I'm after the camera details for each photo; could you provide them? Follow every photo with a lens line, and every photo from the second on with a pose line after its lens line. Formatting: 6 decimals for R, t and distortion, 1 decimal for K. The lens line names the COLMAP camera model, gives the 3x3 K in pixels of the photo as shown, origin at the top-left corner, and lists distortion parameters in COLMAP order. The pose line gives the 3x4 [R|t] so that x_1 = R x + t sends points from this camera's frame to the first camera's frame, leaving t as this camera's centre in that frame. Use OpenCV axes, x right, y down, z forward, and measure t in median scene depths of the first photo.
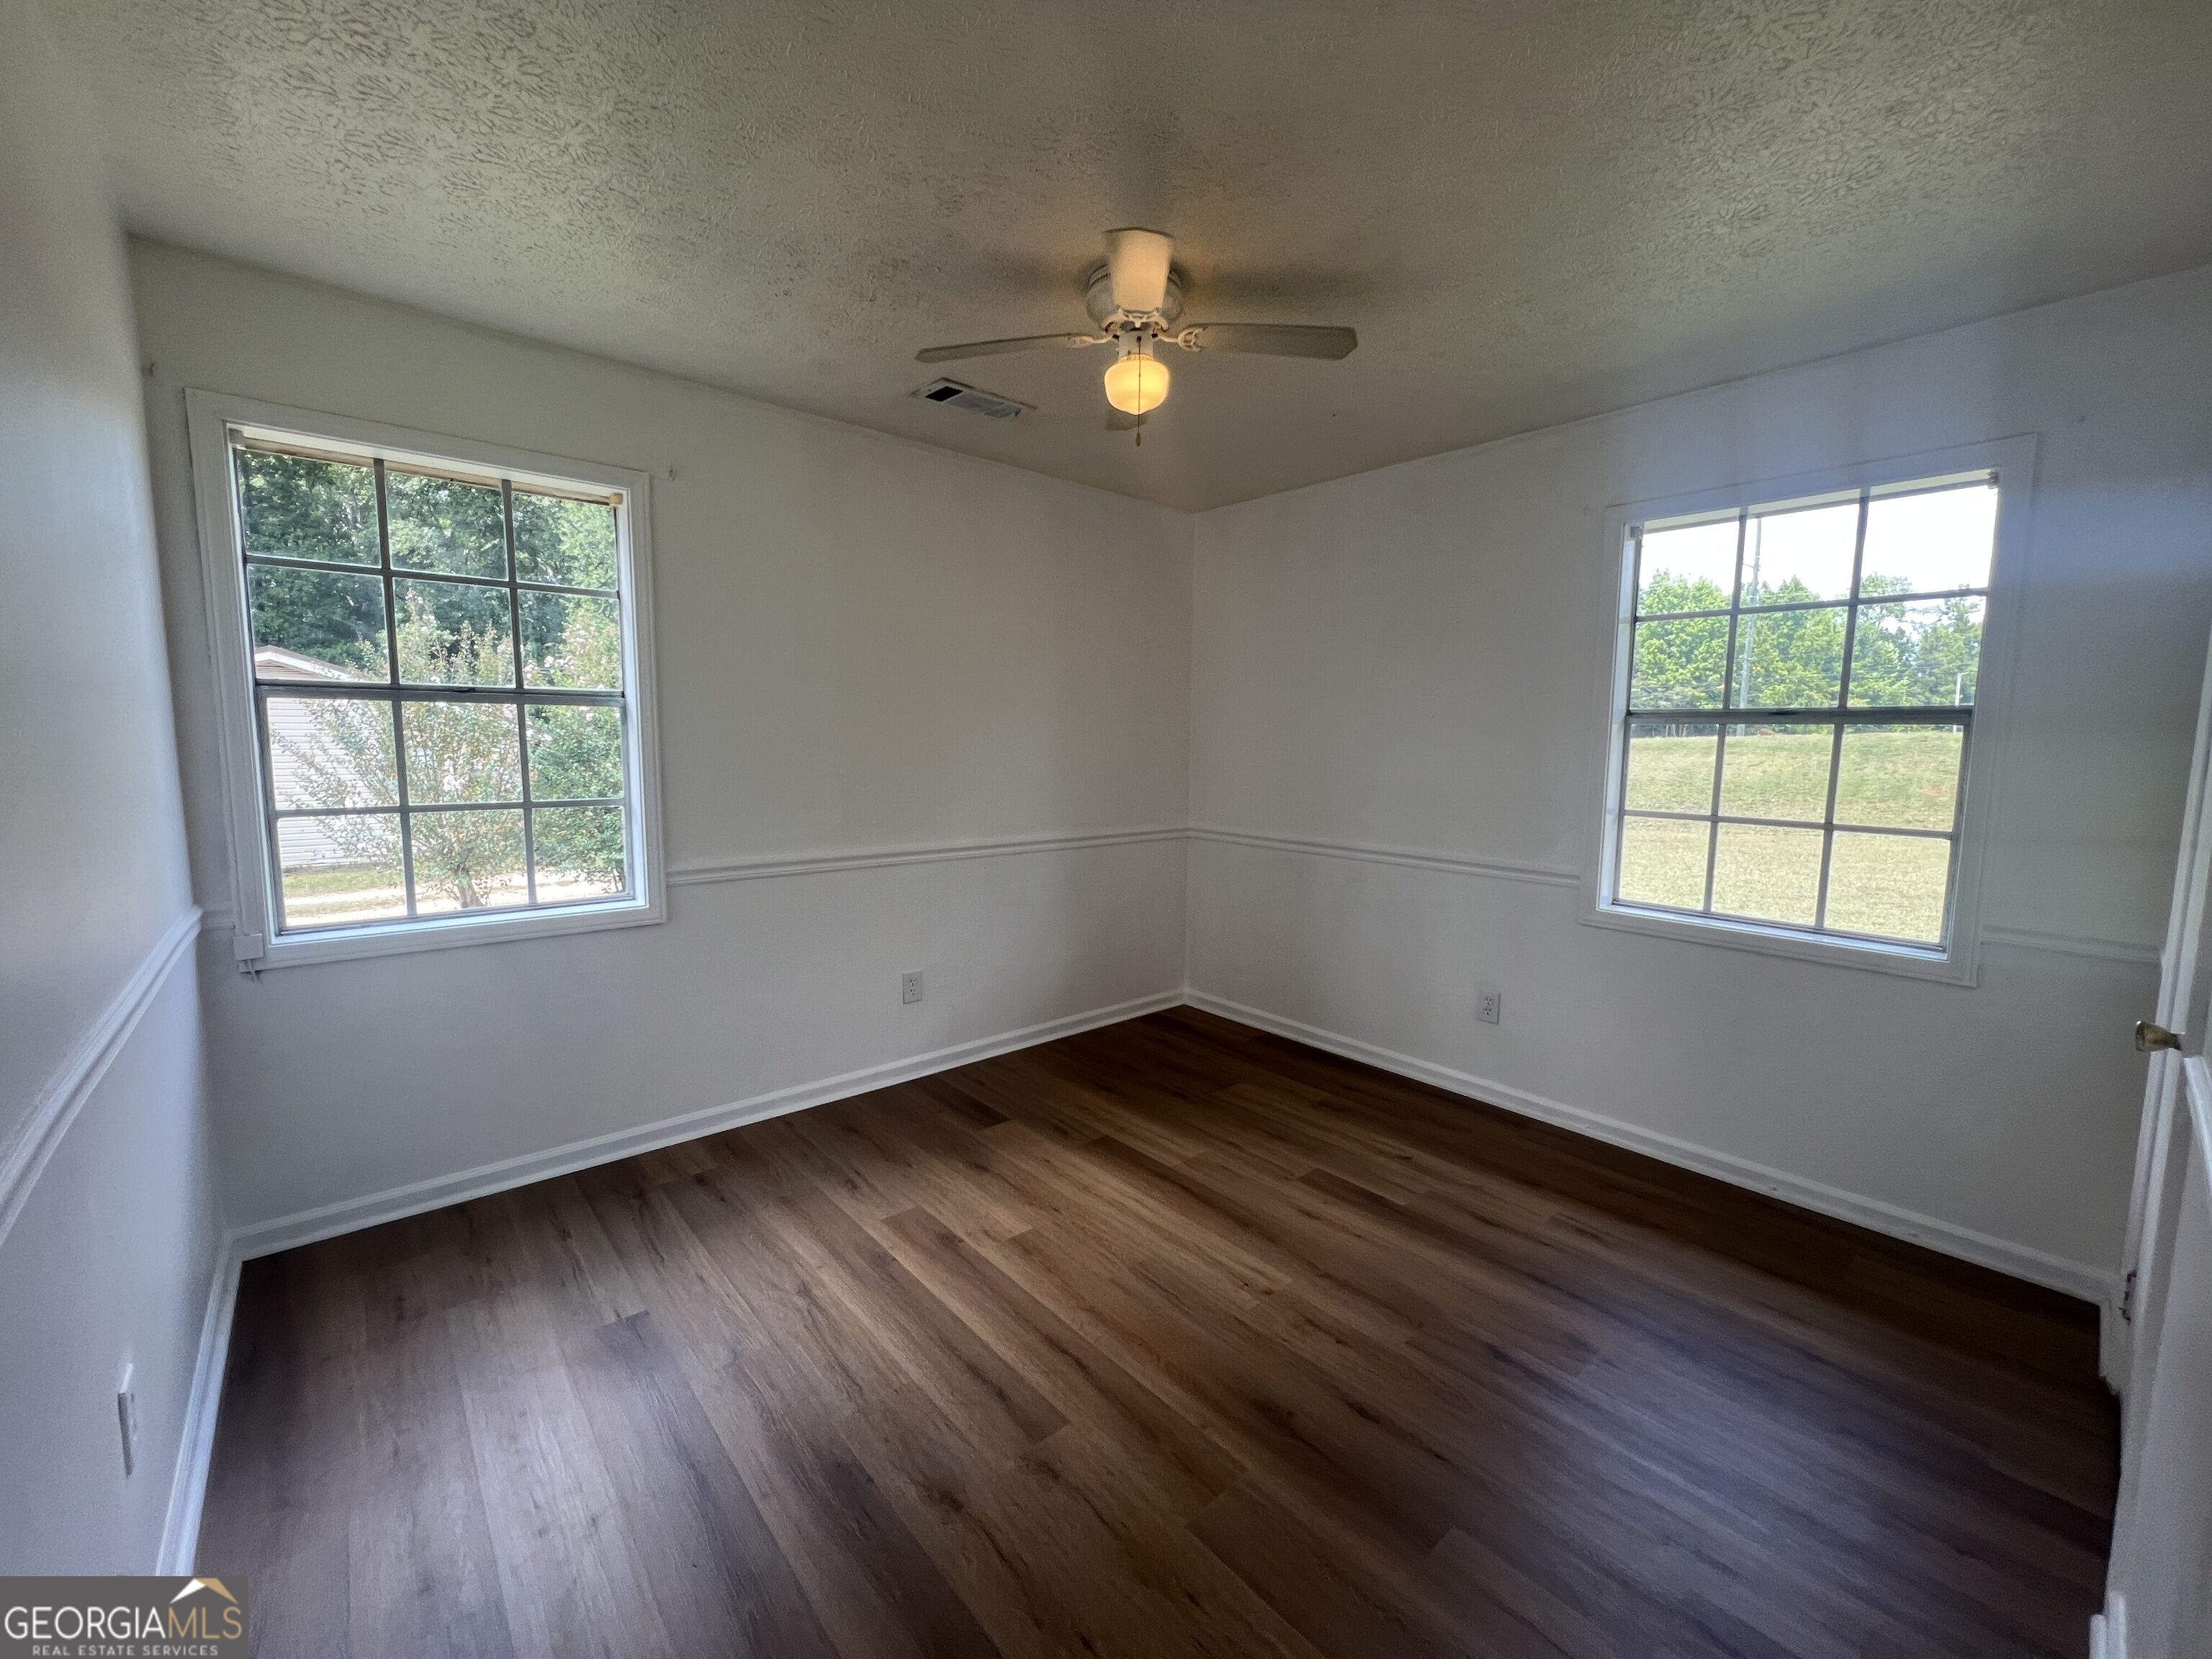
lens RADIAL K [[883.8, 0, 1103.3], [0, 883.8, 827.6], [0, 0, 1]] dist [-0.001769, 0.000177]
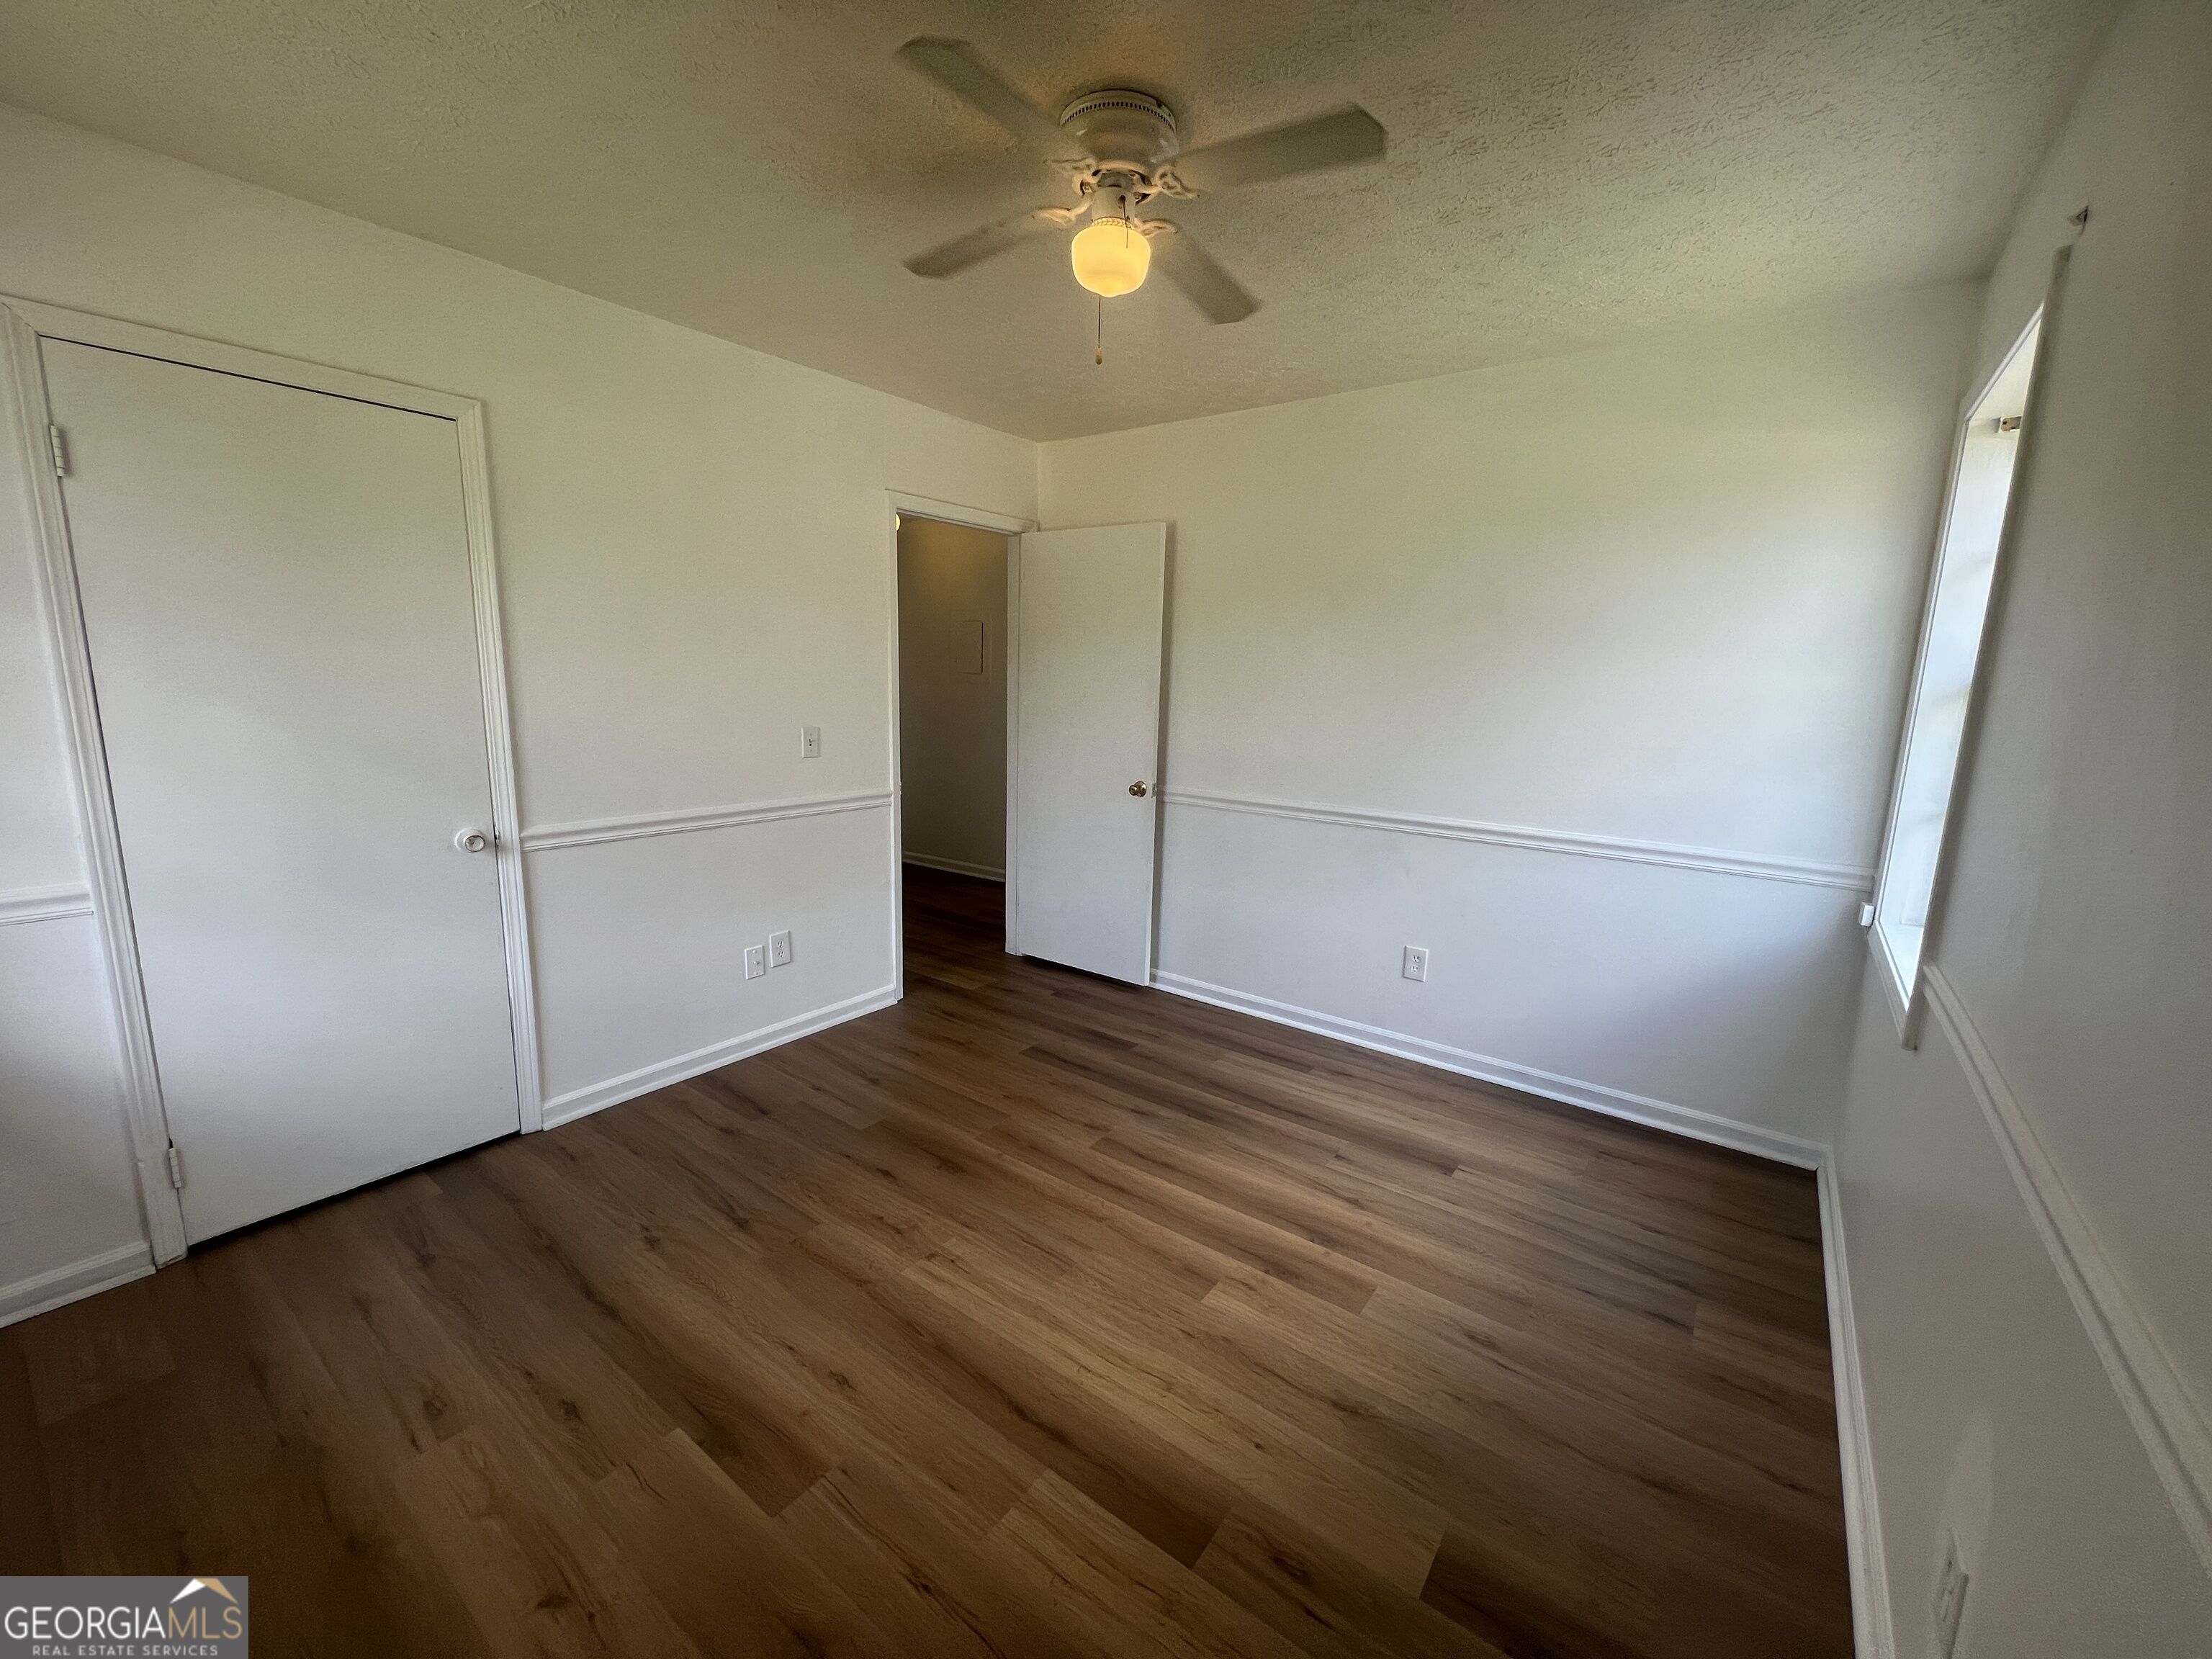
lens RADIAL K [[883.8, 0, 1103.3], [0, 883.8, 827.6], [0, 0, 1]] dist [-0.001769, 0.000177]
pose [[-0.977958, -0.001565, -0.208795, 0.182183], [-0.058392, 0.962124, 0.266285, -0.187651], [0.200470, 0.272607, -0.941008, 1.627607]]
